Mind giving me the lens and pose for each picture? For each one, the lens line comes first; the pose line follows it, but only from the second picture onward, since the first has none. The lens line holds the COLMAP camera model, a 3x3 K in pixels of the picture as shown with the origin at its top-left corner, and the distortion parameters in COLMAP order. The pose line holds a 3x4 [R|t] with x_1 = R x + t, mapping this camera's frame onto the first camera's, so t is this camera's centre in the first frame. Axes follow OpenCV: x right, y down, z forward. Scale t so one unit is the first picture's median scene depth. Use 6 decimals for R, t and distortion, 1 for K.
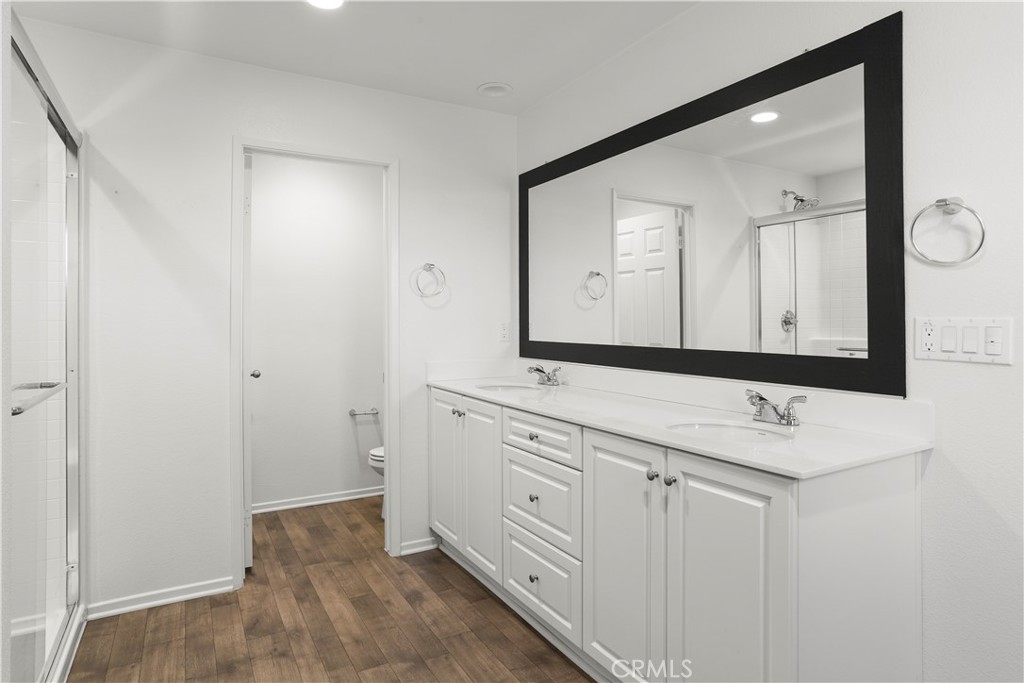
lens RADIAL K [[565.6, 0, 533.3], [0, 565.6, 320.3], [0, 0, 1]] dist [-0.018060, 0.013292]
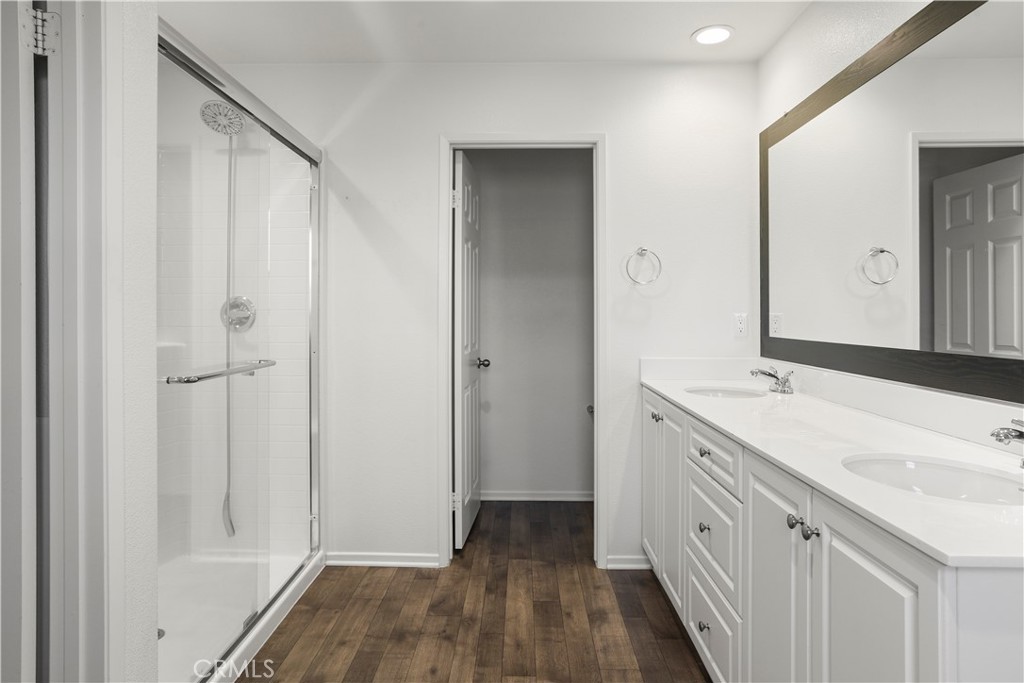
lens RADIAL K [[620.4, 0, 528.8], [0, 620.4, 317.8], [0, 0, 1]] dist [-0.038016, 0.030471]
pose [[0.861743, 0.006404, -0.507305, 0.213338], [-0.003540, 0.999972, 0.006609, 0.005842], [0.507333, -0.003900, 0.861741, 0.101731]]
